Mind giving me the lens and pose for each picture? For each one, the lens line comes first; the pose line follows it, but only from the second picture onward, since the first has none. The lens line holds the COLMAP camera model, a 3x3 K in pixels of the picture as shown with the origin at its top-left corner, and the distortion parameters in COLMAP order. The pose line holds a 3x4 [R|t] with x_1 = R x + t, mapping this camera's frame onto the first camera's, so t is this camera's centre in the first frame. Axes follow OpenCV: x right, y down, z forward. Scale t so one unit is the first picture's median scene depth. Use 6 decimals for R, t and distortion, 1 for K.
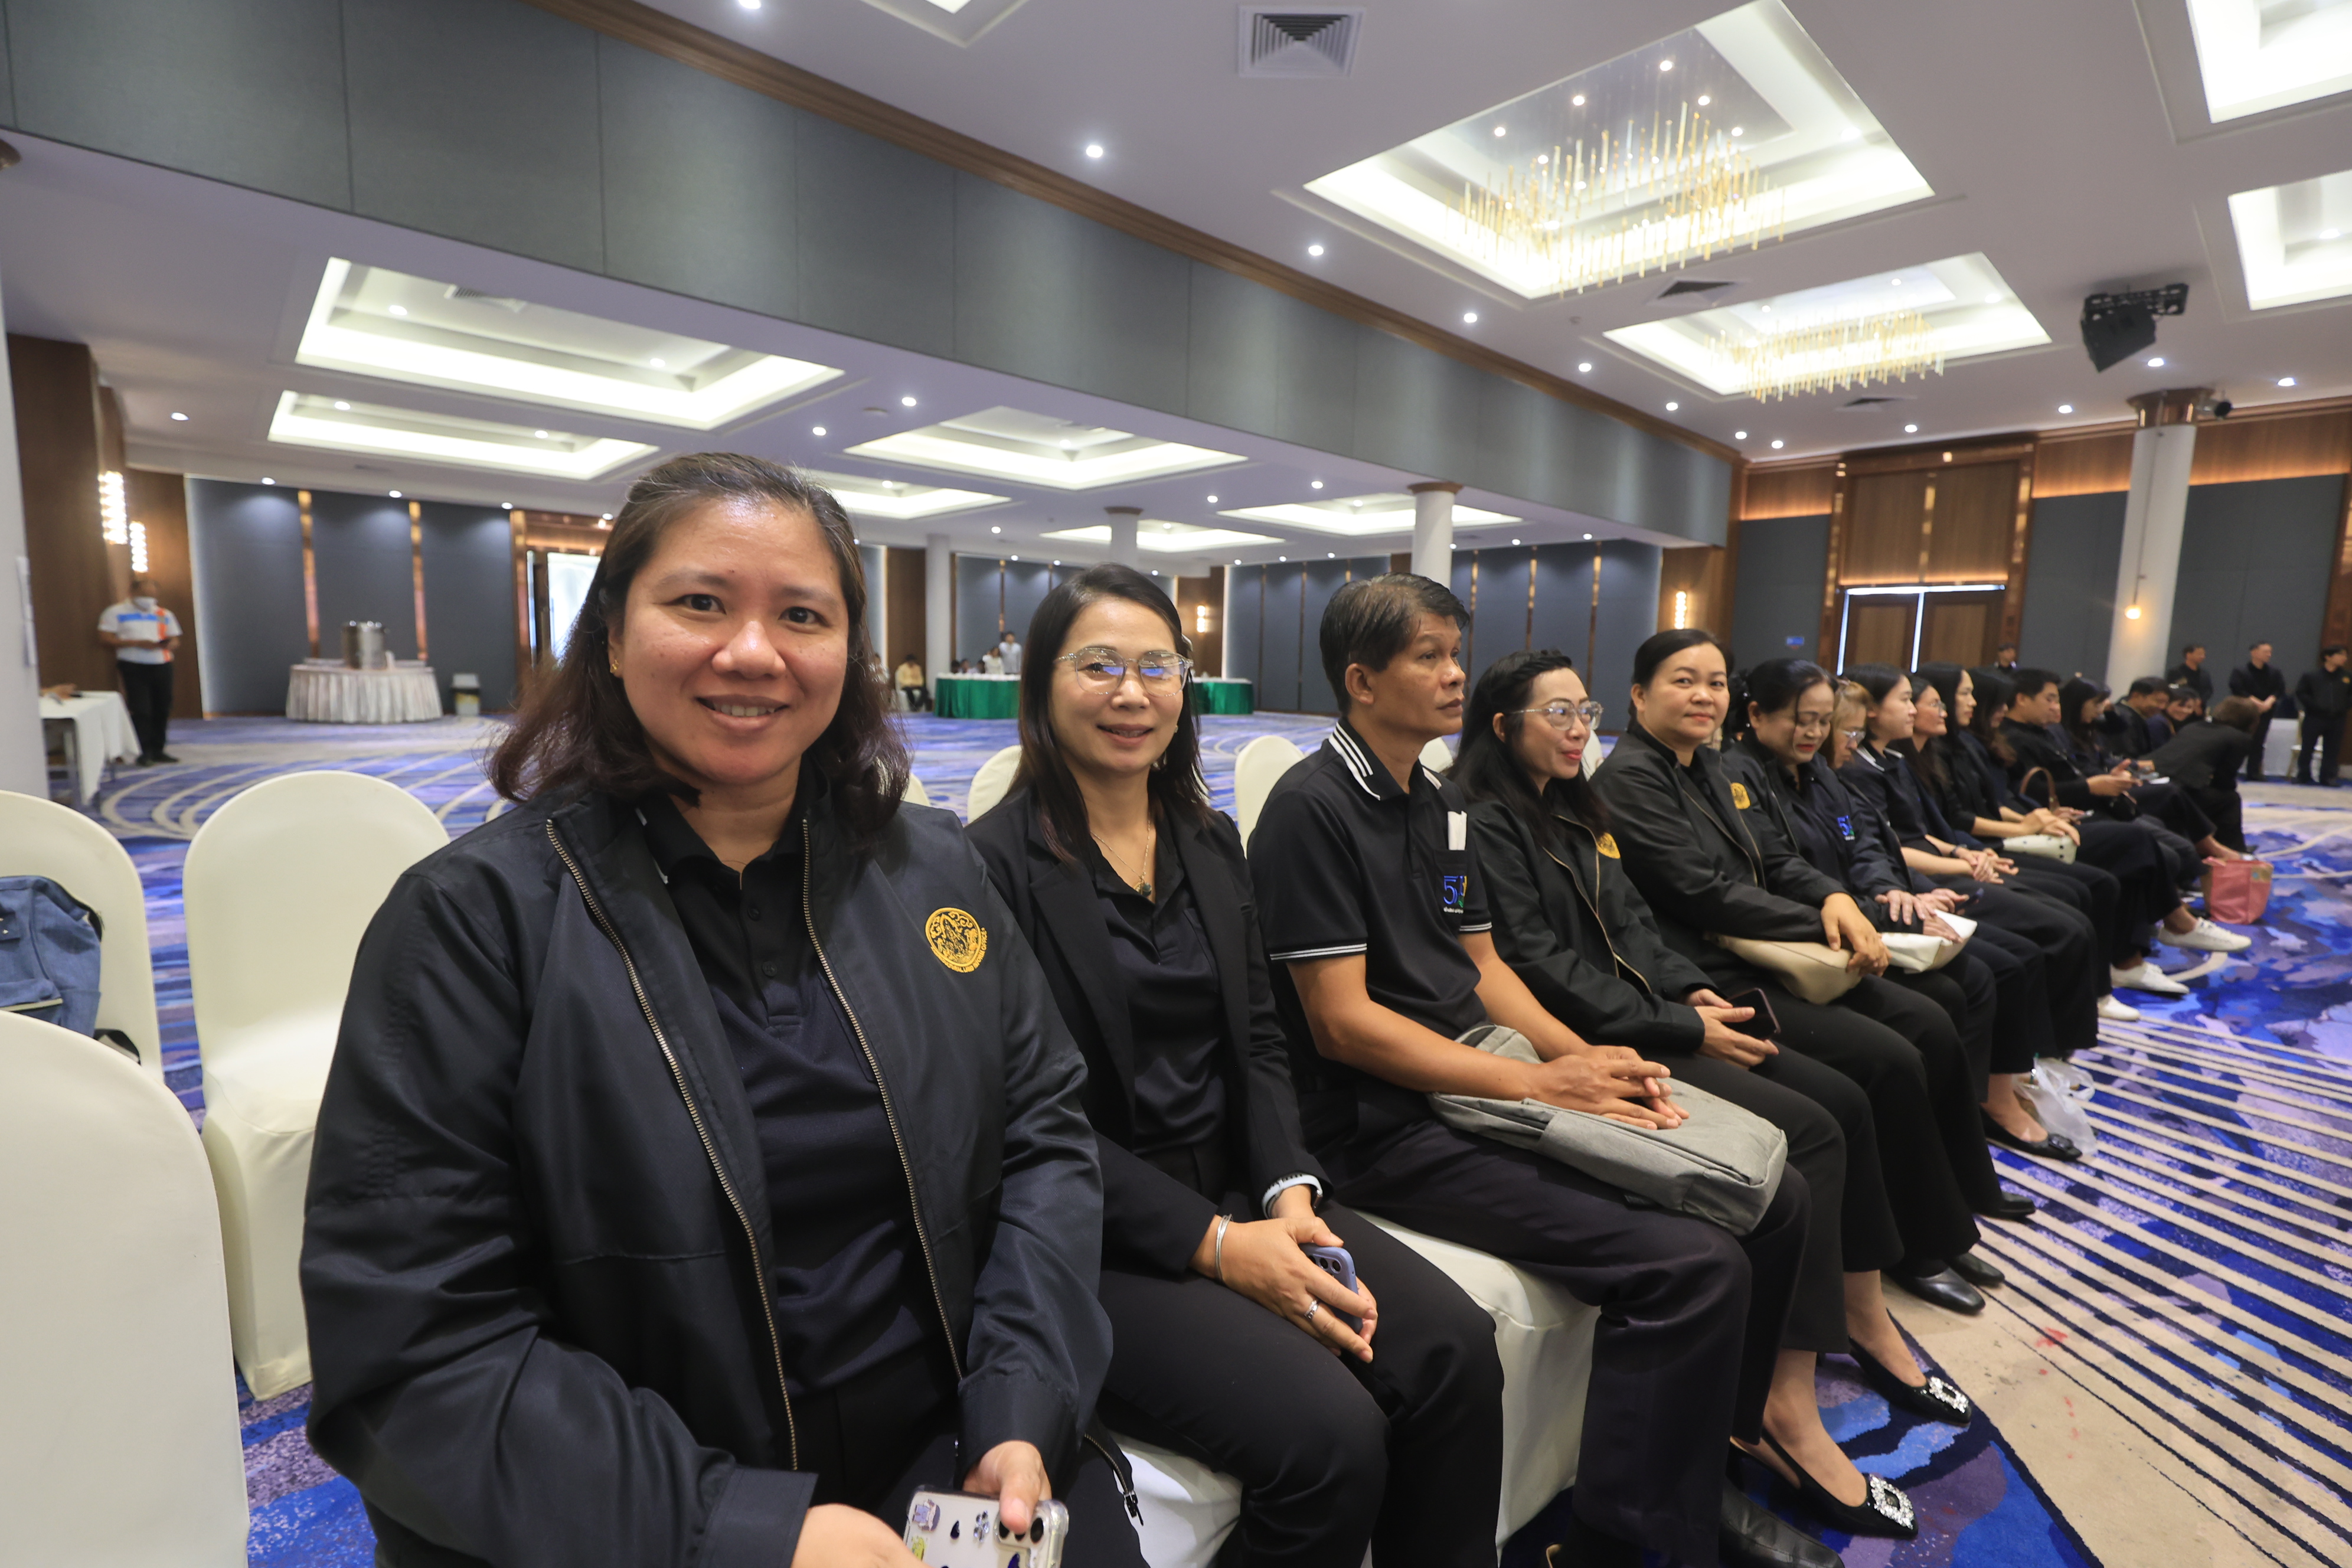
lens RADIAL K [[1061.2, 0, 1183.8], [0, 1061.2, 782.0], [0, 0, 1]] dist [0.002241, -0.000070]
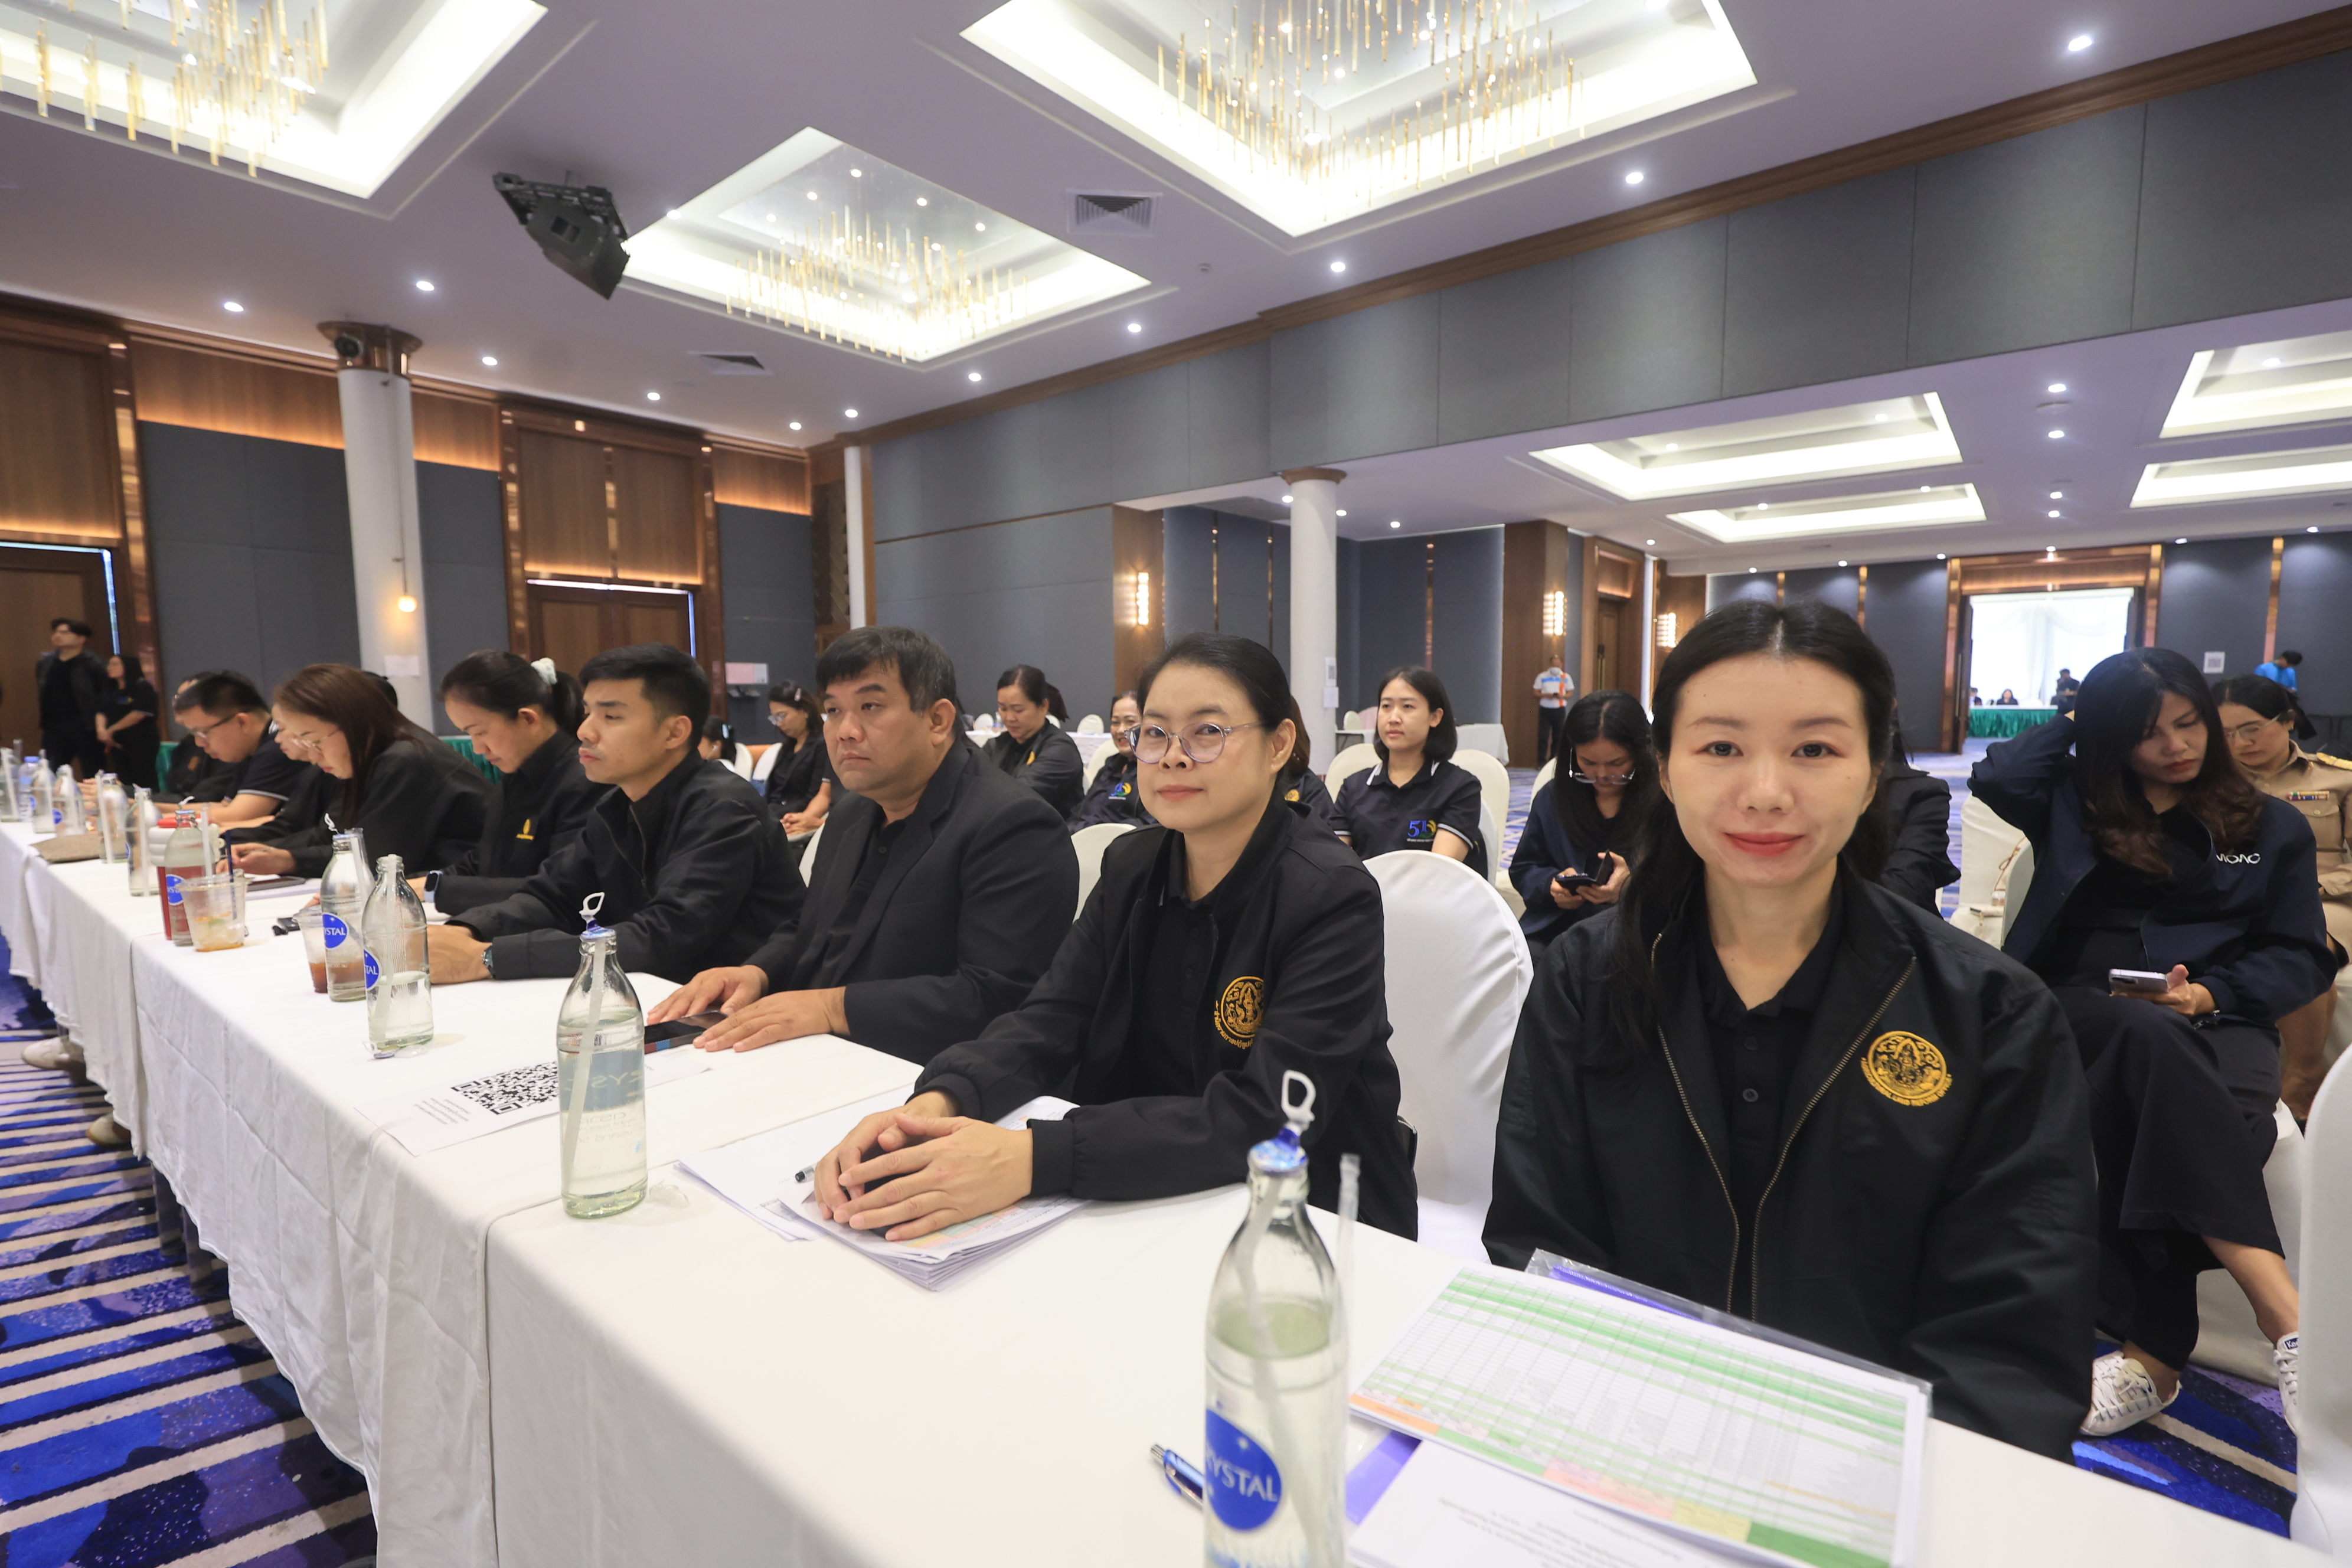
lens RADIAL K [[1052.1, 0, 1208.6], [0, 1052.1, 785.6], [0, 0, 1]] dist [-0.000438, -0.000369]
pose [[0.153816, 0.058917, -0.986341, 0.301163], [-0.098064, 0.994203, 0.044094, -0.007966], [0.983221, 0.089943, 0.158702, 0.140676]]
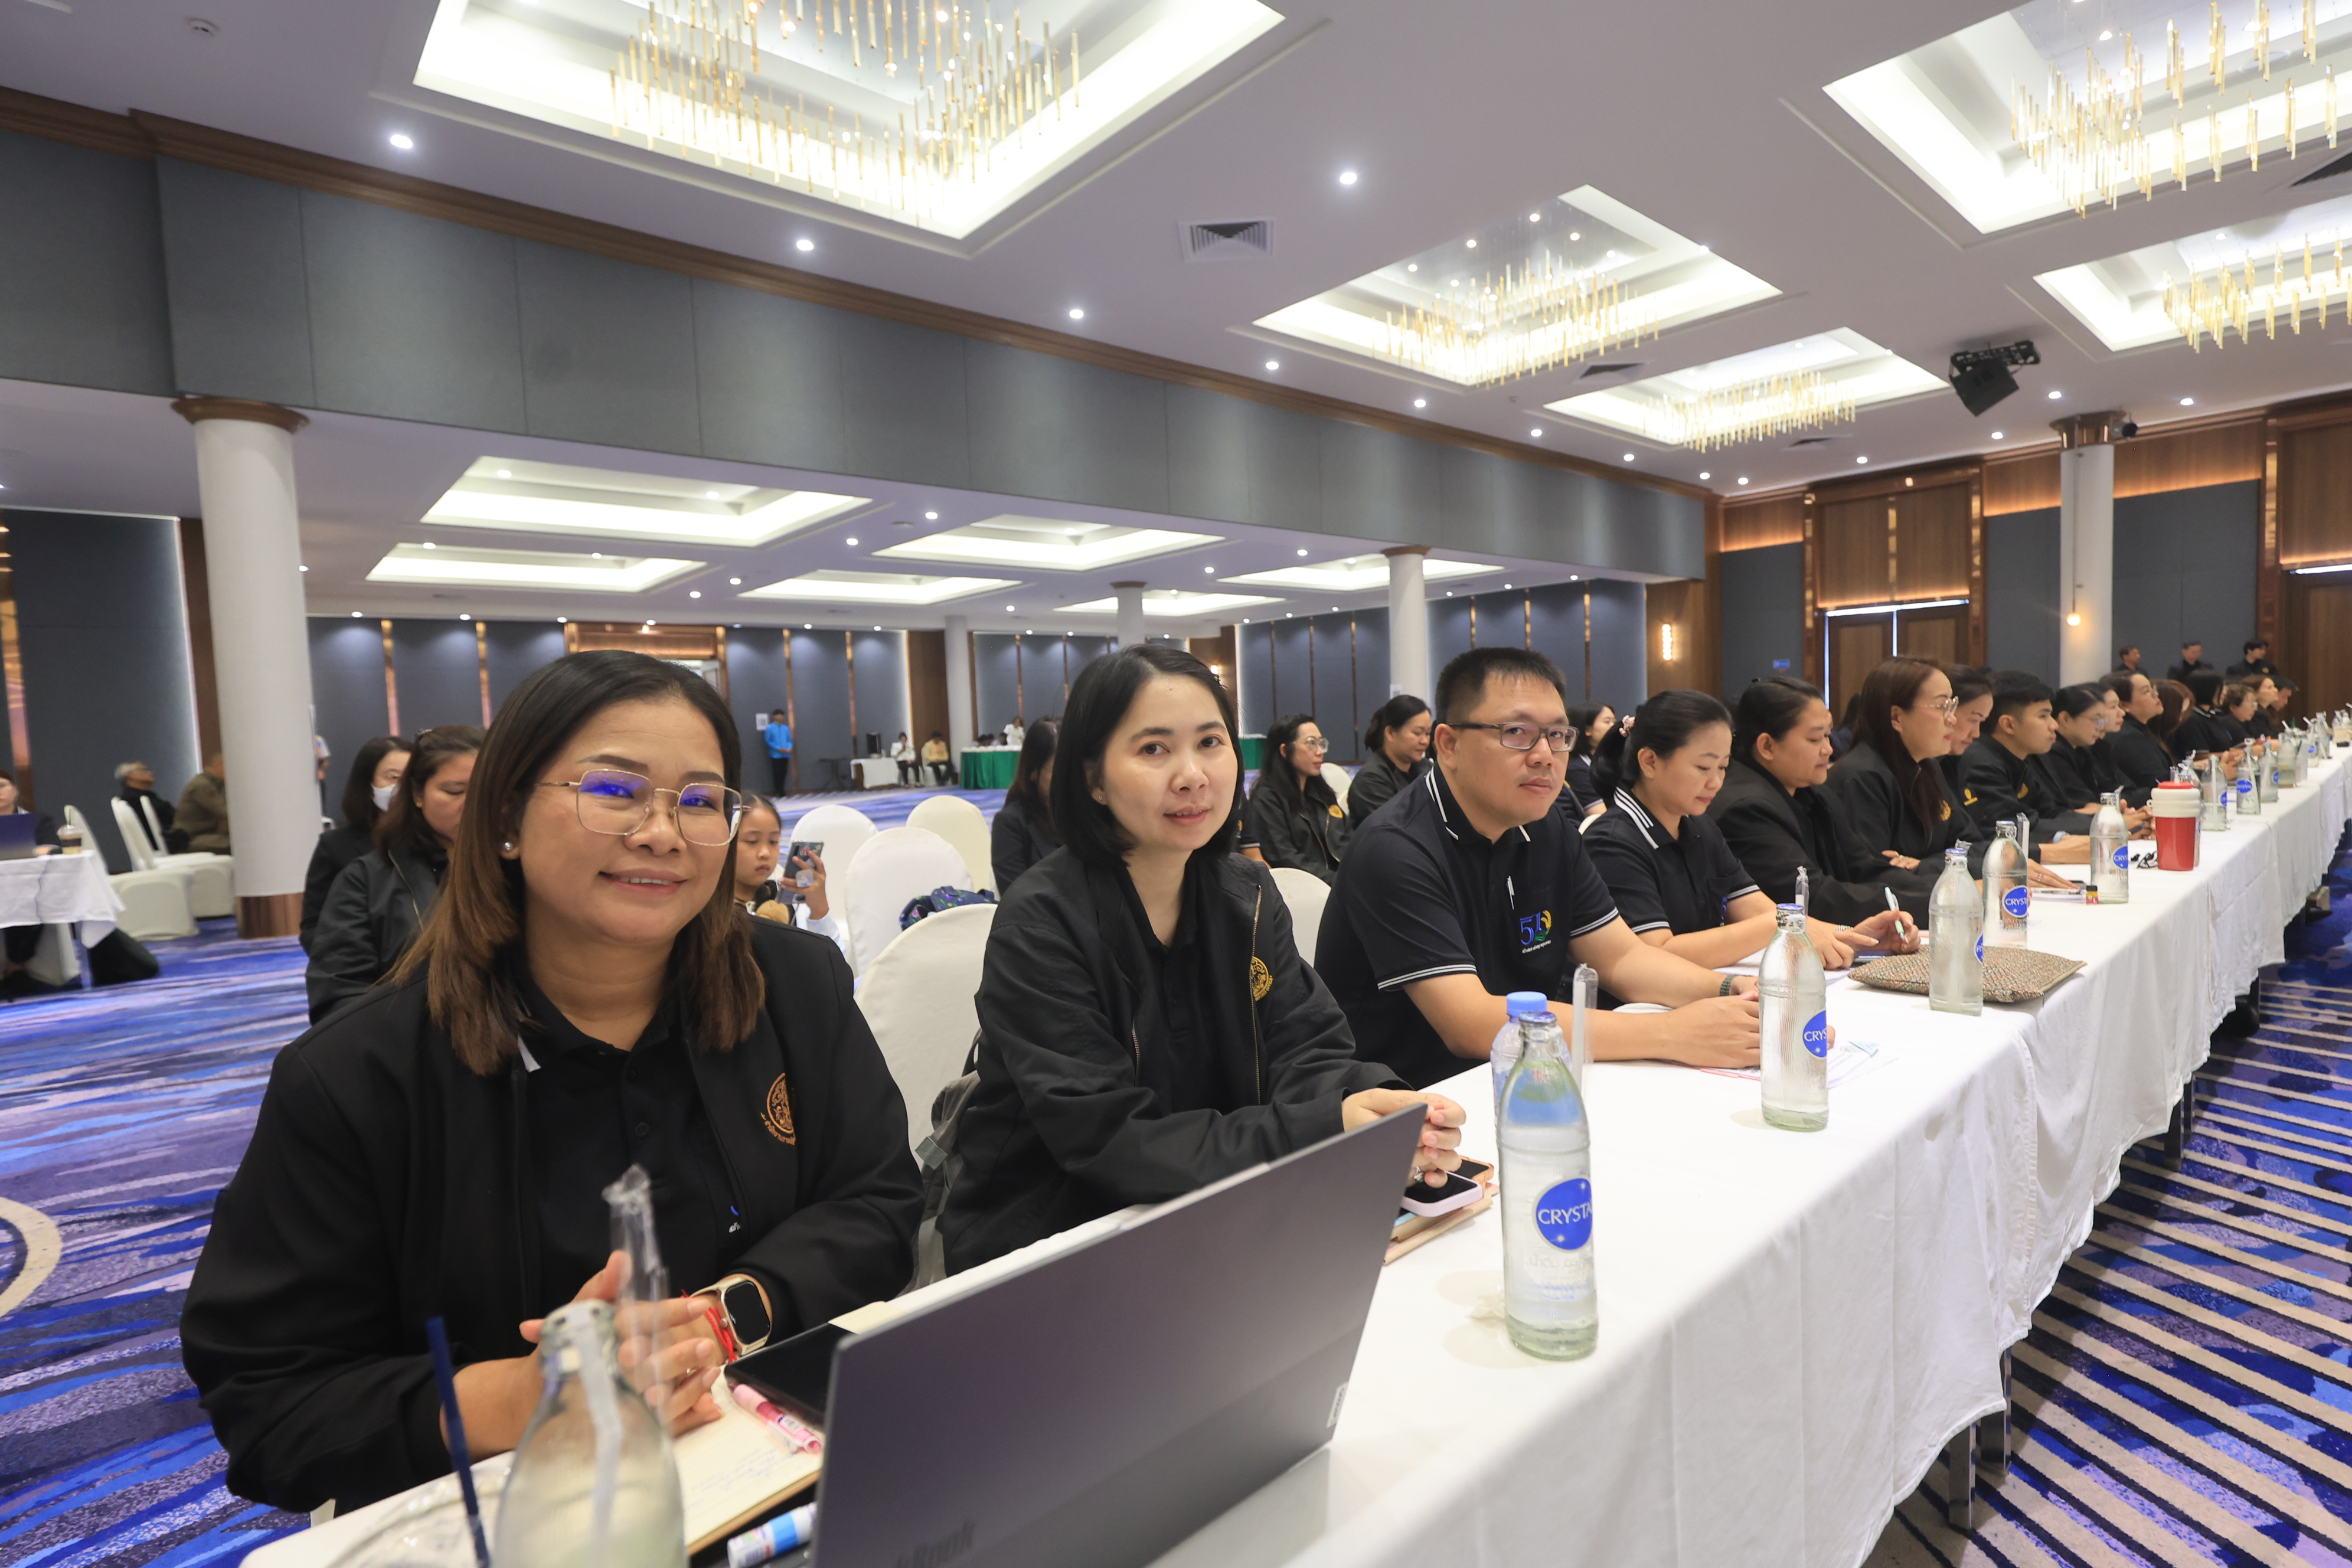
lens RADIAL K [[1135.3, 0, 1187.3], [0, 1135.3, 786.2], [0, 0, 1]] dist [0.000110, -0.000508]
pose [[0.997635, -0.062992, -0.027492, 0.021738], [0.061407, 0.996590, -0.055109, 0.013064], [0.030869, 0.053291, 0.998102, -0.131330]]
